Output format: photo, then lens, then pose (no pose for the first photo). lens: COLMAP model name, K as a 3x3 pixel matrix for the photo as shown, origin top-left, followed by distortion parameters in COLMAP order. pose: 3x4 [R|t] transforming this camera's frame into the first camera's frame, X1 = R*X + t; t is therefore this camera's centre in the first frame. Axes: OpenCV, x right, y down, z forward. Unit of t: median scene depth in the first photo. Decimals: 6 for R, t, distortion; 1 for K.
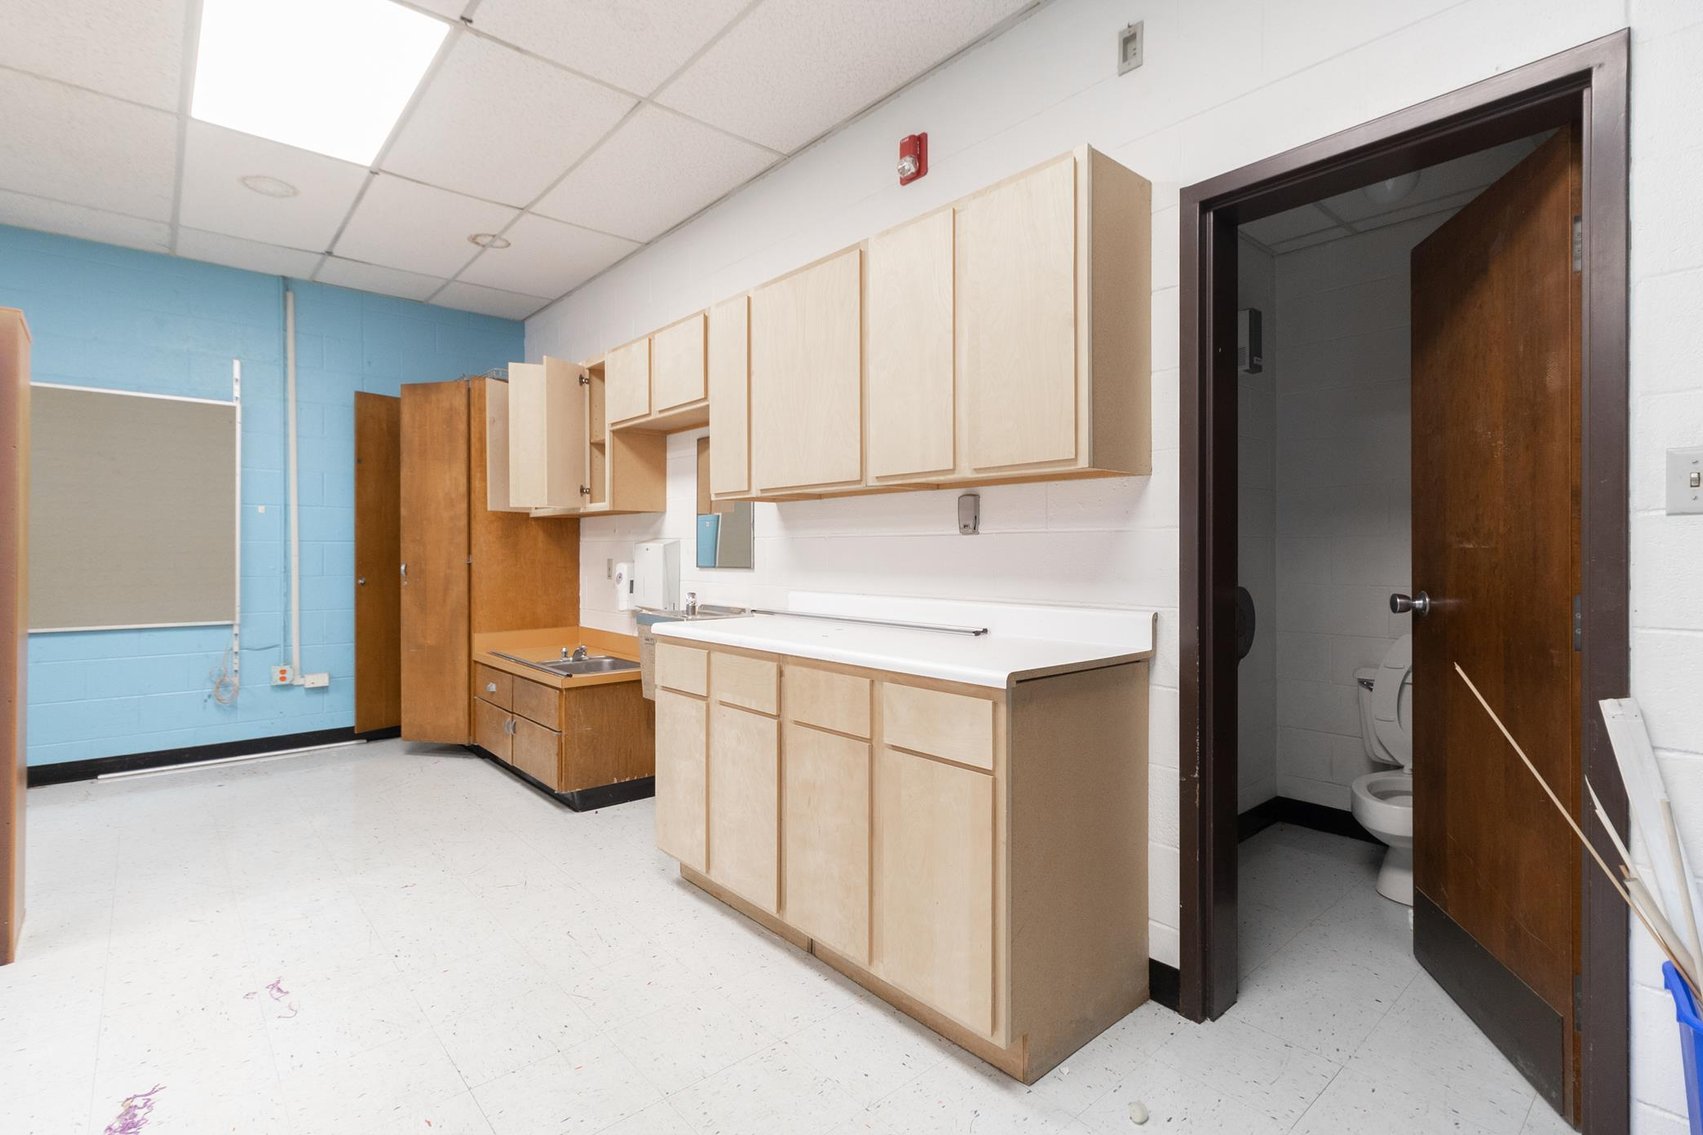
lens RADIAL K [[795.4, 0, 861.0], [0, 795.4, 557.5], [0, 0, 1]] dist [0.004312, -0.000127]
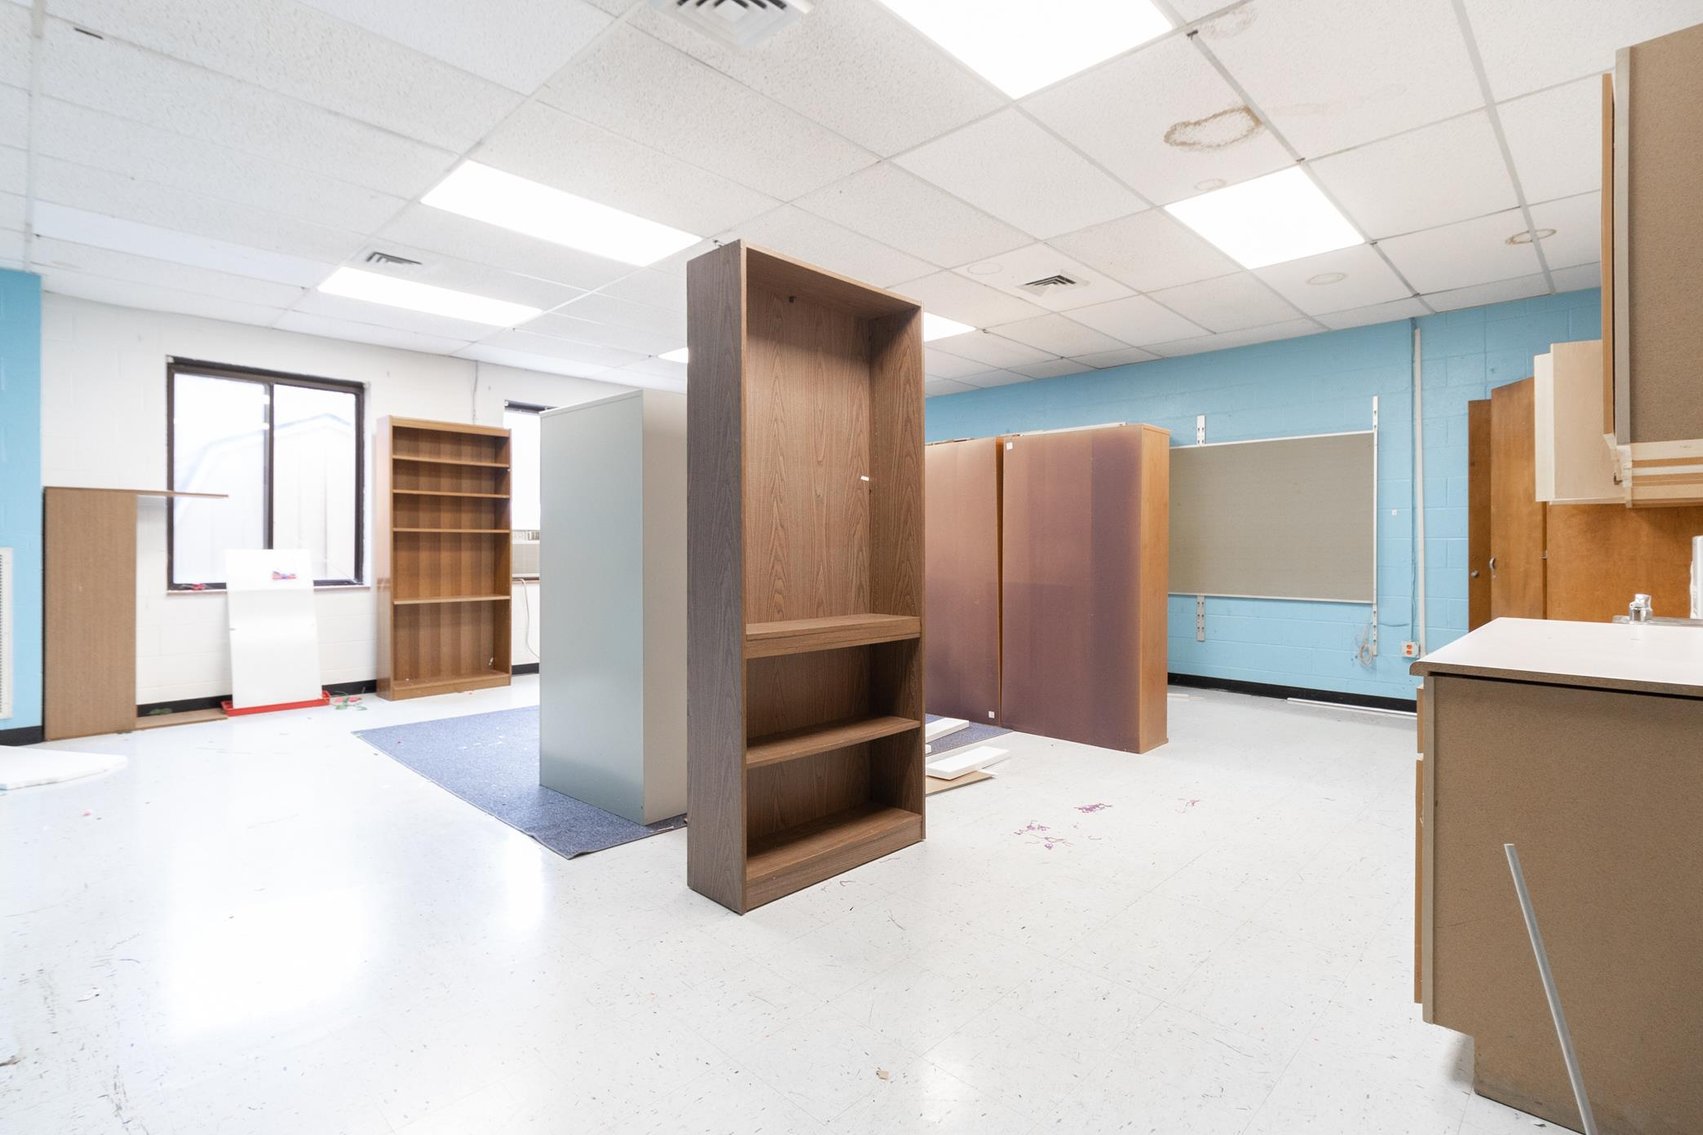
lens RADIAL K [[795.4, 0, 848.5], [0, 795.4, 555.2], [0, 0, 1]] dist [0.004312, -0.000127]
pose [[0.080084, 0.011158, -0.996726, 0.416726], [-0.010552, 0.999891, 0.010346, 0.001966], [0.996732, 0.009689, 0.080193, 0.060915]]
